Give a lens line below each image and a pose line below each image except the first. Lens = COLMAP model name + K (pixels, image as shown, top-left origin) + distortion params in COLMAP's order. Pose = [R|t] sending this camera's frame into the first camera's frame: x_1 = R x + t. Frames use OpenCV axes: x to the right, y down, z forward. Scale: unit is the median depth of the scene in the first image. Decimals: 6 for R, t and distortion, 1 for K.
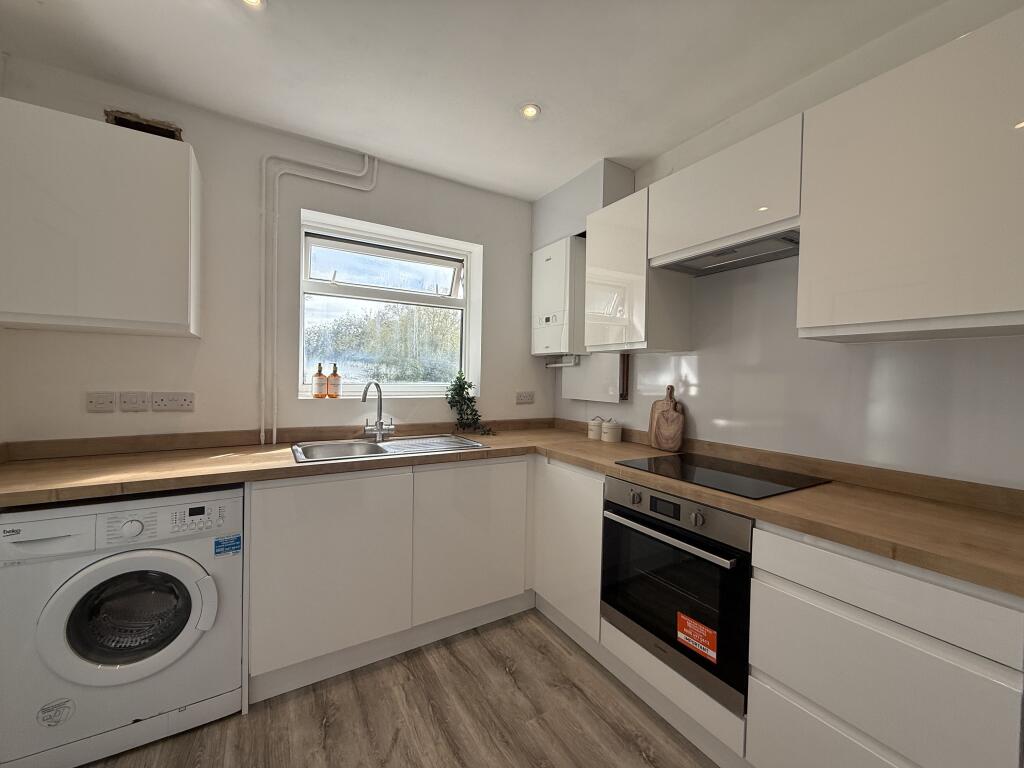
lens RADIAL K [[406.6, 0, 512.0], [0, 406.6, 384.0], [0, 0, 1]] dist [-0.001791, -0.000124]
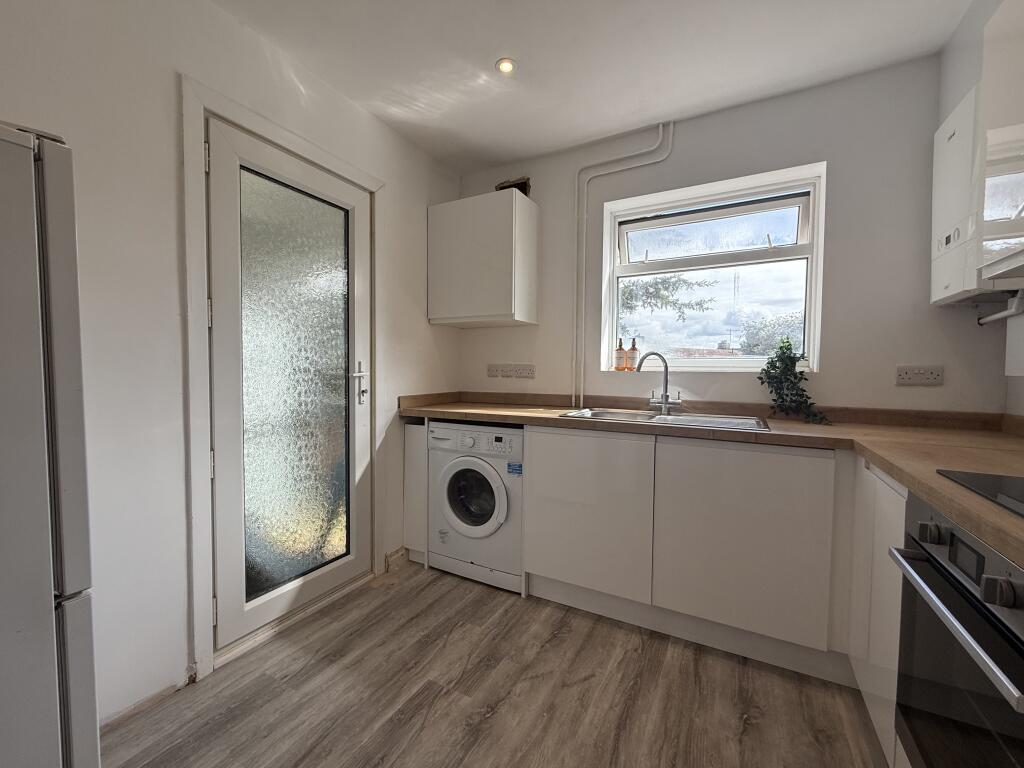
lens RADIAL K [[424.5, 0, 512.0], [0, 424.5, 384.0], [0, 0, 1]] dist [0.000843, -0.000291]
pose [[0.499549, 0.014582, -0.866163, 0.440406], [-0.014548, 0.999859, 0.008442, 0.077362], [0.866164, 0.008384, 0.499690, 0.212450]]
